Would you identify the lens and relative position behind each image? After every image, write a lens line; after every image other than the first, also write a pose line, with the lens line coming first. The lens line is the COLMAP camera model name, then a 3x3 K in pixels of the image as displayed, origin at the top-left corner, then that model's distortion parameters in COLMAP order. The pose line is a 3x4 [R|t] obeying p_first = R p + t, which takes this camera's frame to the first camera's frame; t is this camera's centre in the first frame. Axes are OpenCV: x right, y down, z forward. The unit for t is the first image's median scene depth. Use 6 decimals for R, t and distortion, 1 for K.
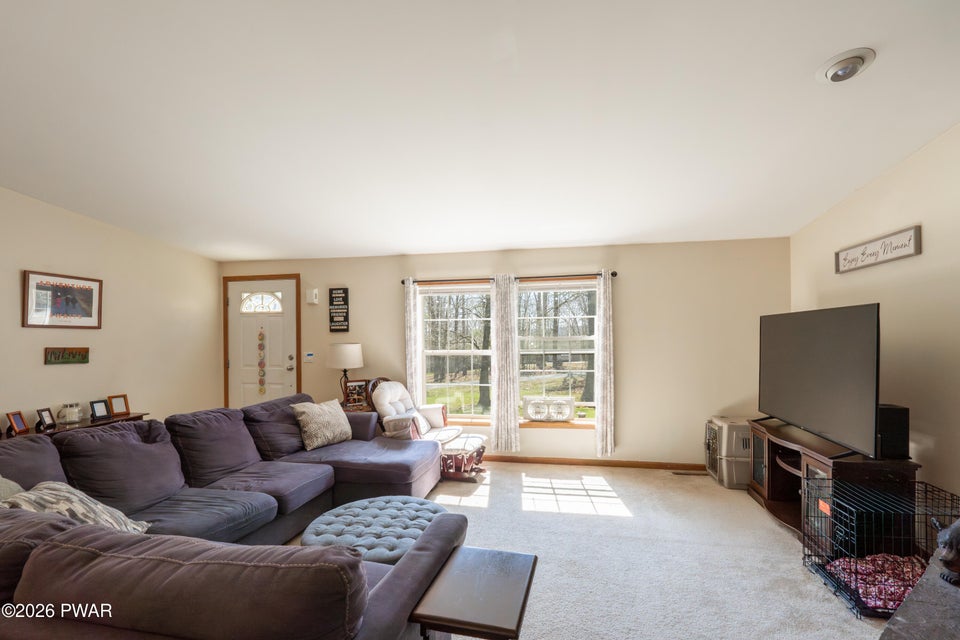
lens RADIAL K [[407.8, 0, 495.9], [0, 407.8, 335.1], [0, 0, 1]] dist [-0.013780, -0.000219]
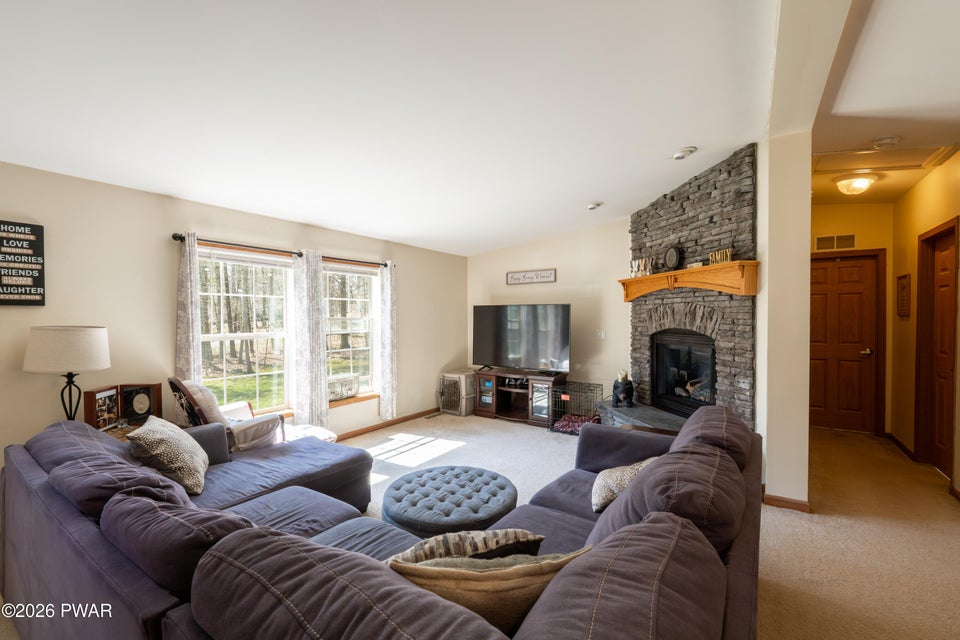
lens RADIAL K [[401.0, 0, 477.2], [0, 401.0, 321.5], [0, 0, 1]] dist [-0.001892, -0.000334]
pose [[0.419382, -0.002397, 0.907807, -0.654562], [-0.009621, 0.999929, 0.007084, 0.003480], [-0.907759, -0.011705, 0.419329, 0.262426]]
